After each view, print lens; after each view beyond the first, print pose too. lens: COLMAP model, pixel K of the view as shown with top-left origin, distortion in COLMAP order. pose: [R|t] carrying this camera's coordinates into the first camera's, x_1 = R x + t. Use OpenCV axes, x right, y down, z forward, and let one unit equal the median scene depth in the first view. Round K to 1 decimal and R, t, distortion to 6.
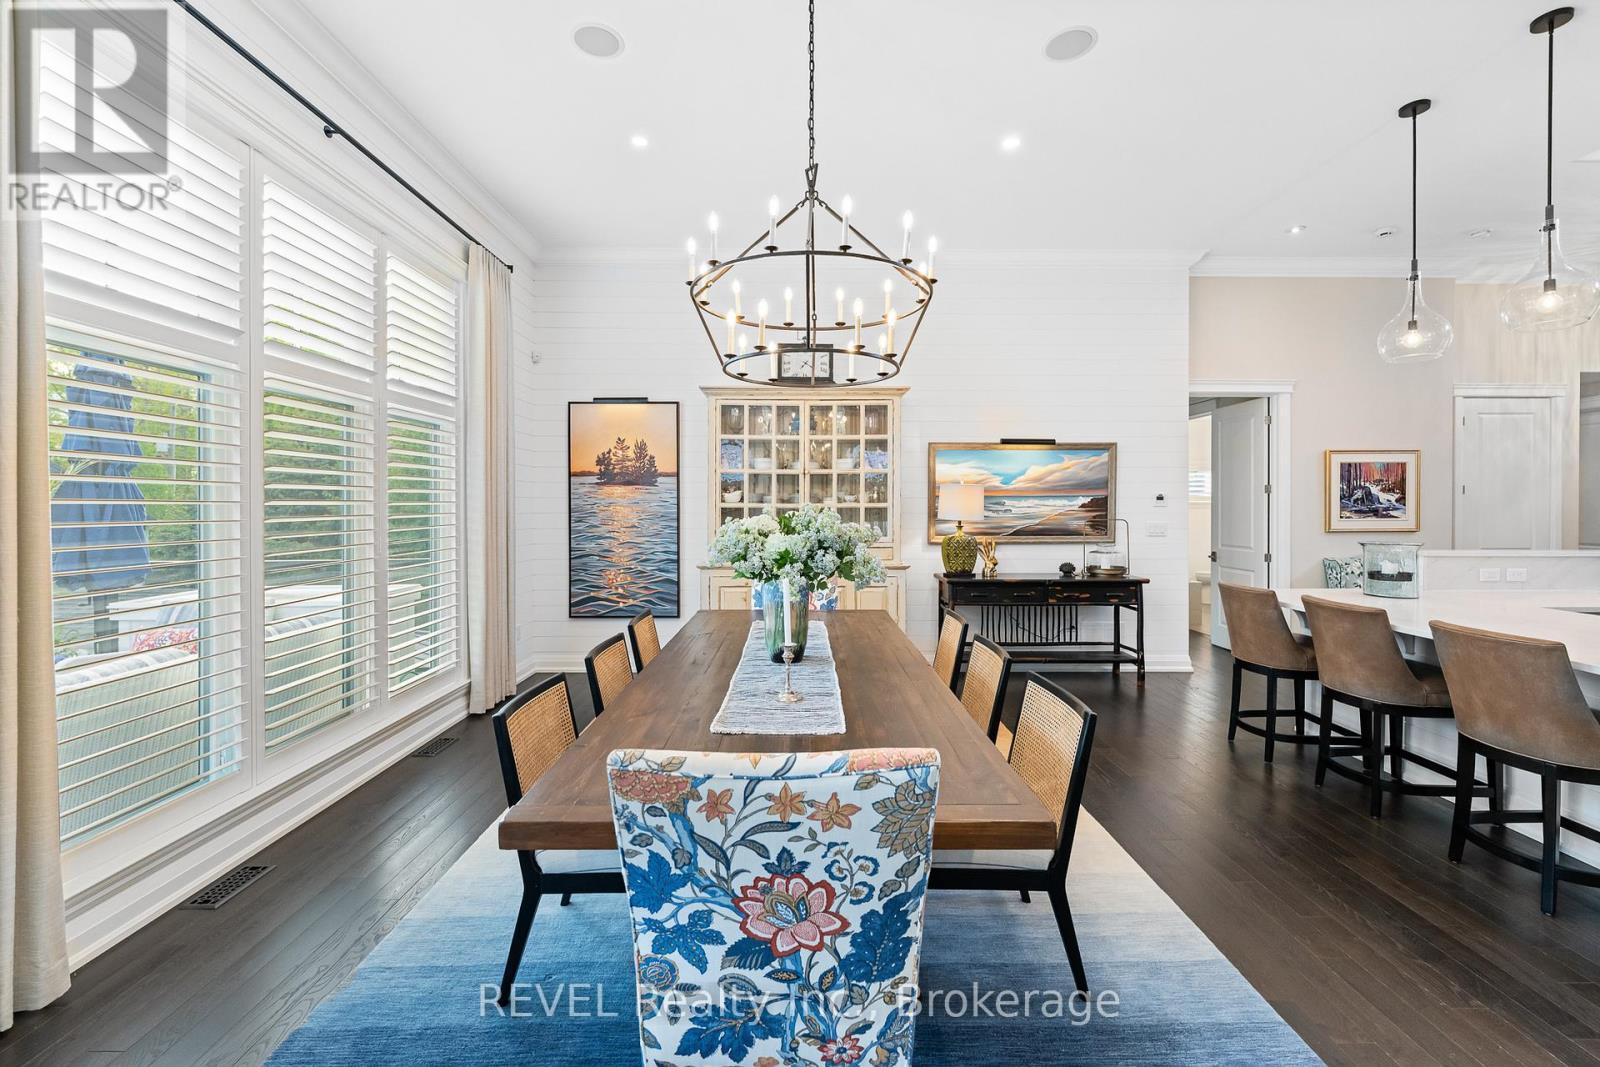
lens RADIAL K [[652.1, 0, 798.9], [0, 652.1, 508.5], [0, 0, 1]] dist [-0.000458, -0.000528]
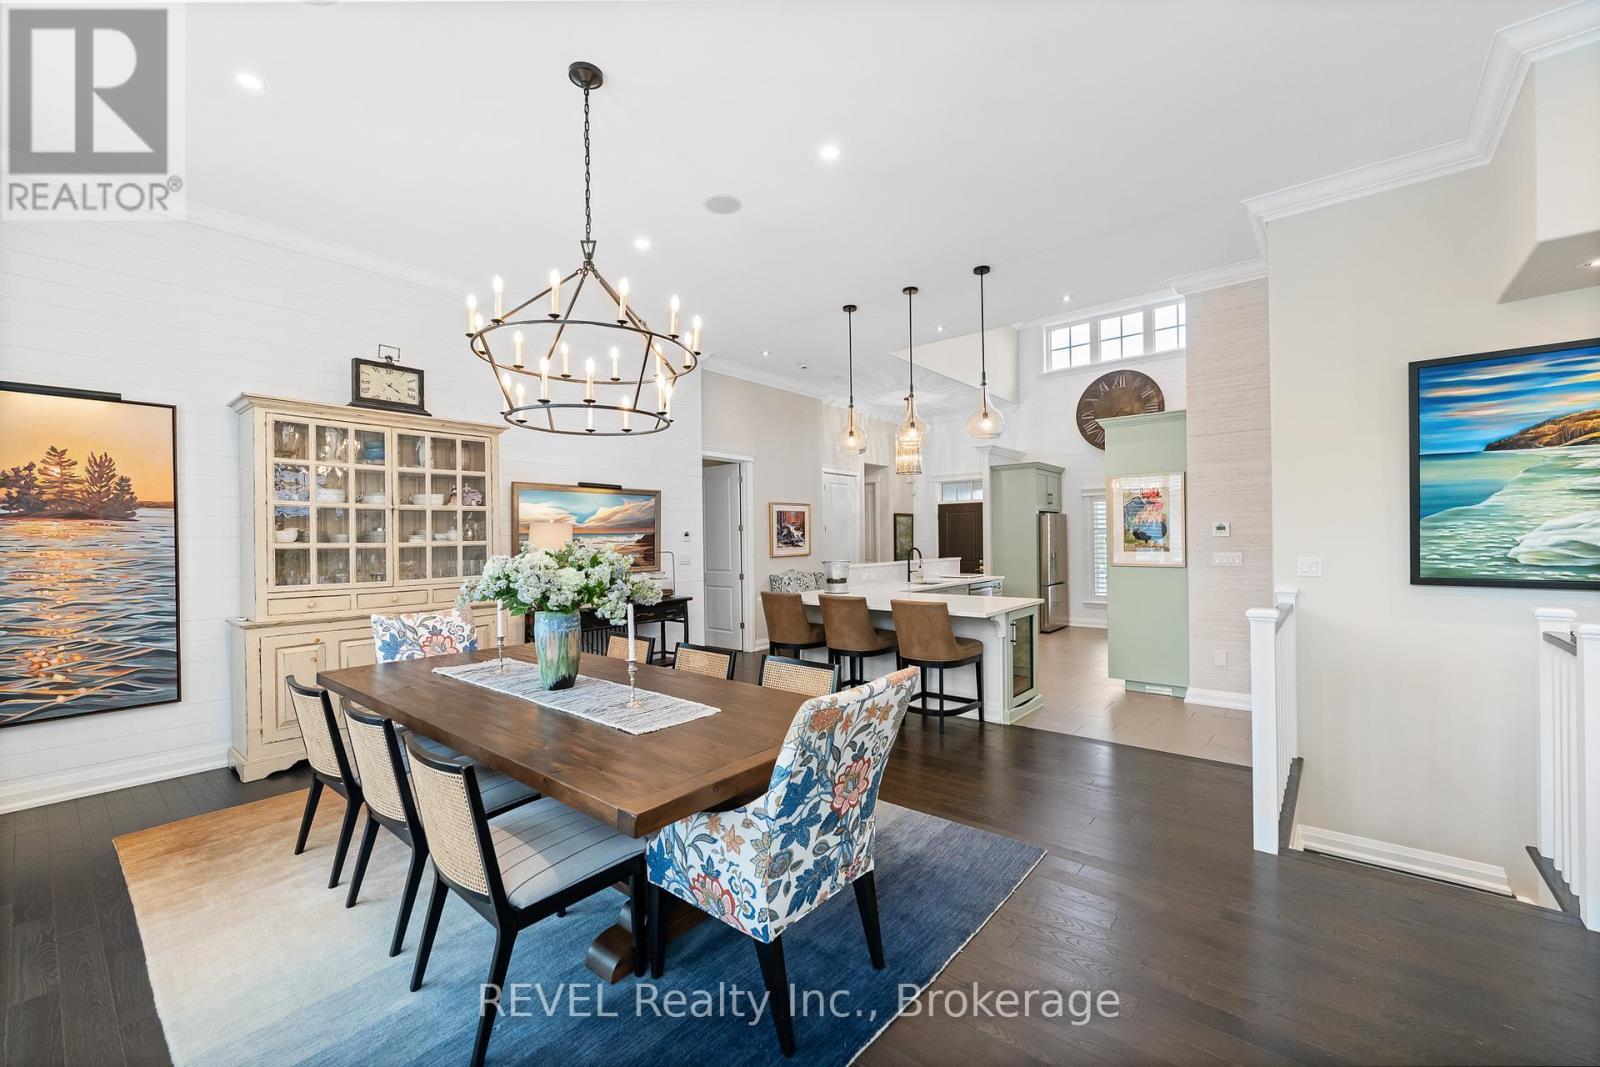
lens RADIAL K [[652.1, 0, 791.2], [0, 652.1, 534.2], [0, 0, 1]] dist [-0.000458, -0.000528]
pose [[0.649076, -0.003602, 0.760715, -0.306979], [0.016861, 0.999811, -0.009652, -0.001180], [-0.760537, 0.019091, 0.649014, 0.006382]]
